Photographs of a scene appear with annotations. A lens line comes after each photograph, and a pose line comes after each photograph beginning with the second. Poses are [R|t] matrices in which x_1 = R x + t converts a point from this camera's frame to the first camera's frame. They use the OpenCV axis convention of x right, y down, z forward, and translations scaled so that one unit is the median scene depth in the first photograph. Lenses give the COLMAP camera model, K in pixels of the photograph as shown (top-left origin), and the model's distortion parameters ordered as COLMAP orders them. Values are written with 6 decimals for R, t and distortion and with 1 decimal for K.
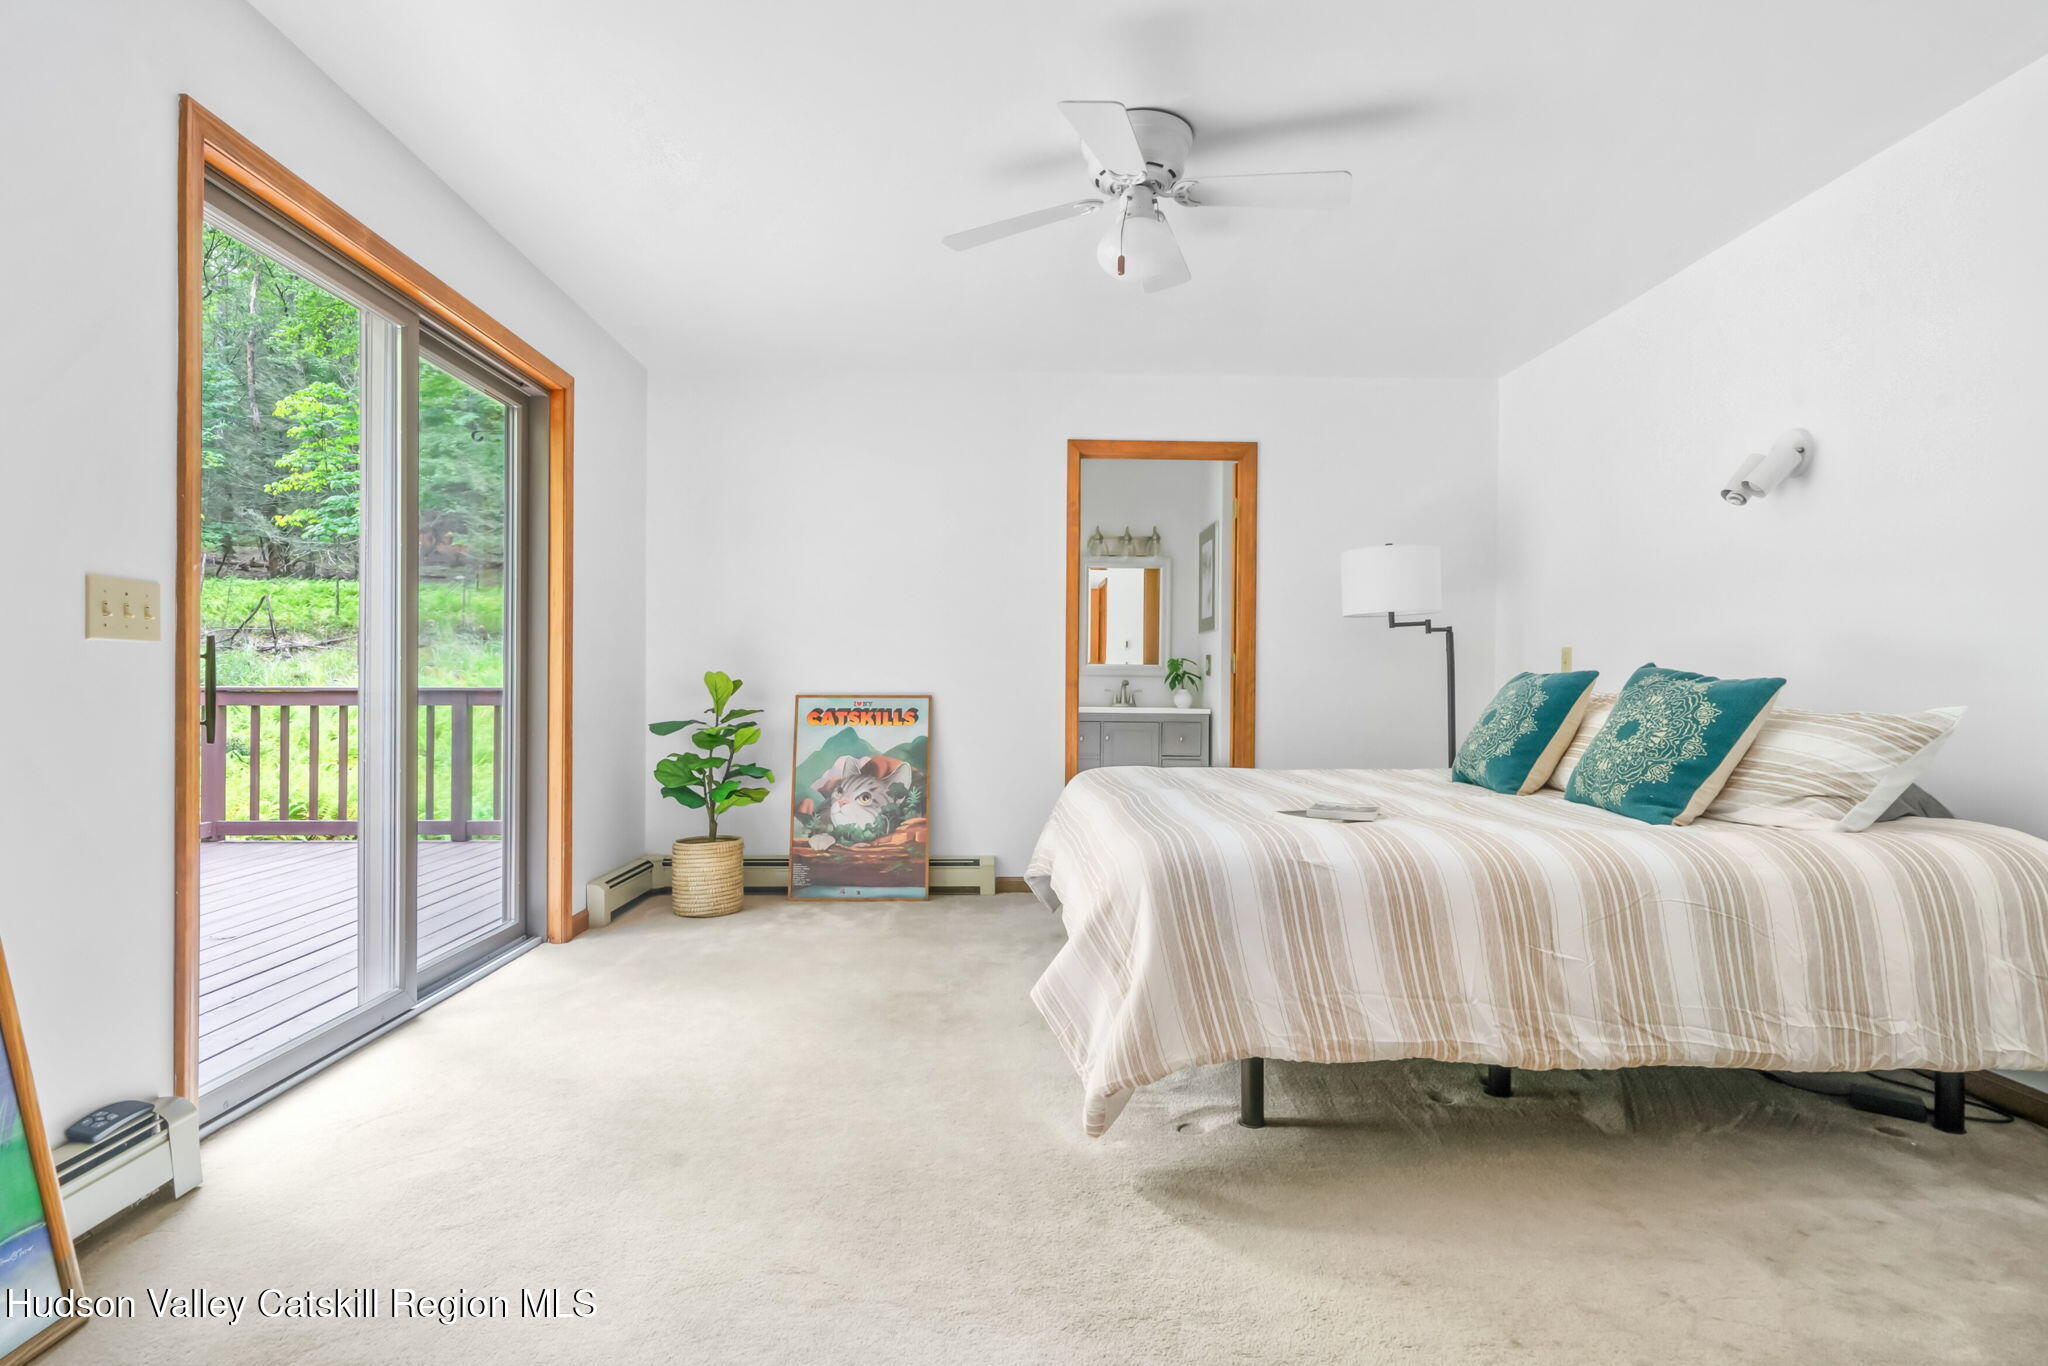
lens RADIAL K [[1056.6, 0, 1030.8], [0, 1056.6, 695.8], [0, 0, 1]] dist [-0.000395, 0.000049]
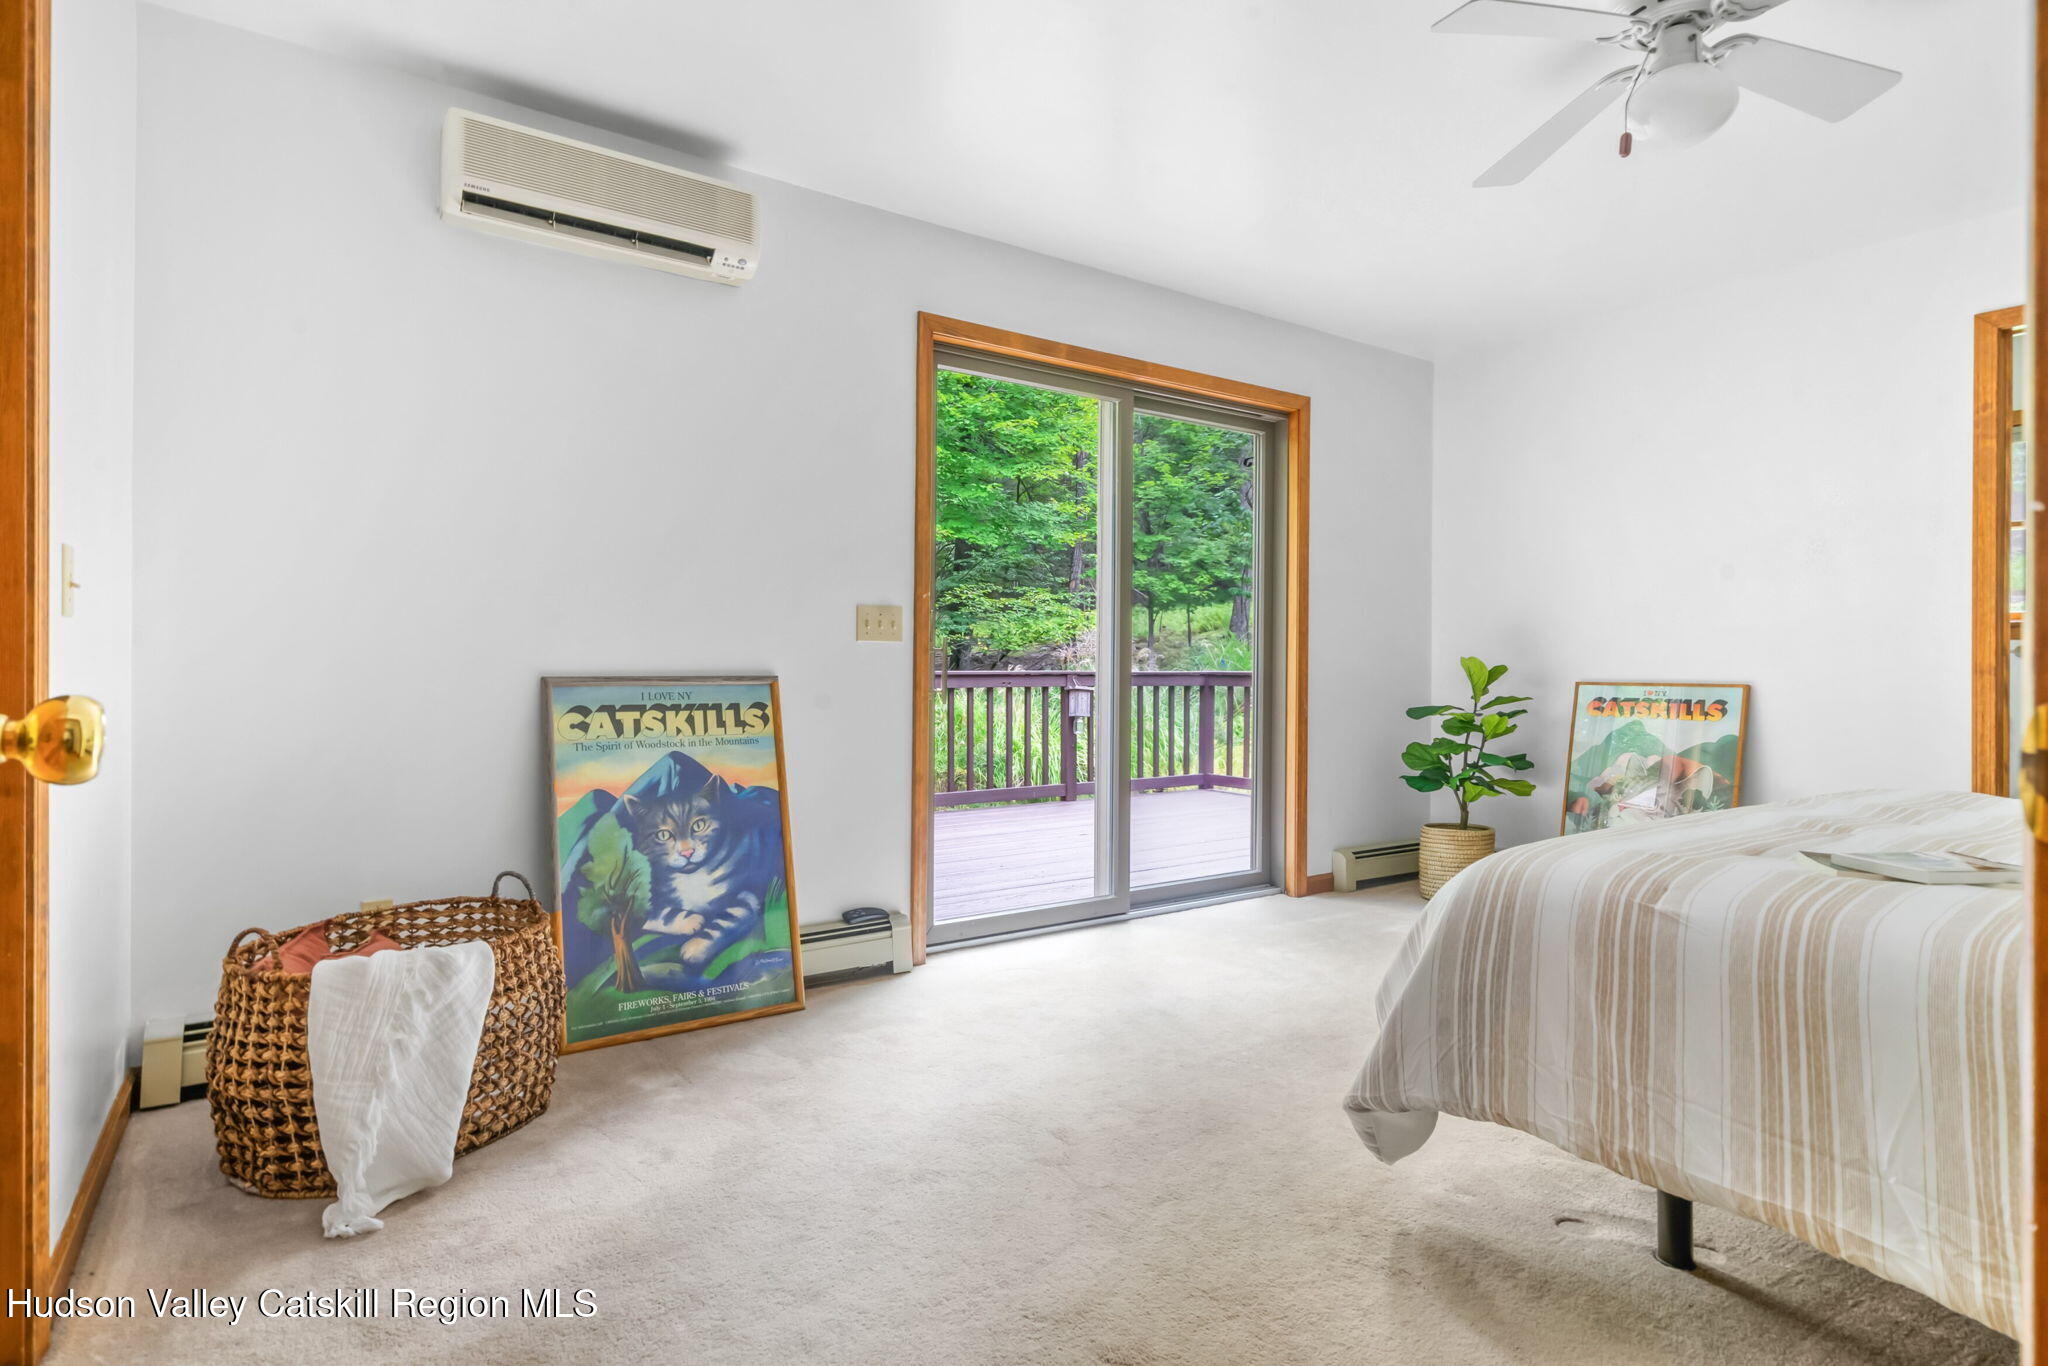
lens RADIAL K [[1059.9, 0, 984.5], [0, 1059.9, 677.2], [0, 0, 1]] dist [0.001776, 0.000484]
pose [[0.523923, 0.006676, -0.851739, 0.336184], [-0.012113, 0.999927, 0.000386, 0.001206], [0.851679, 0.010114, 0.523965, 0.111422]]
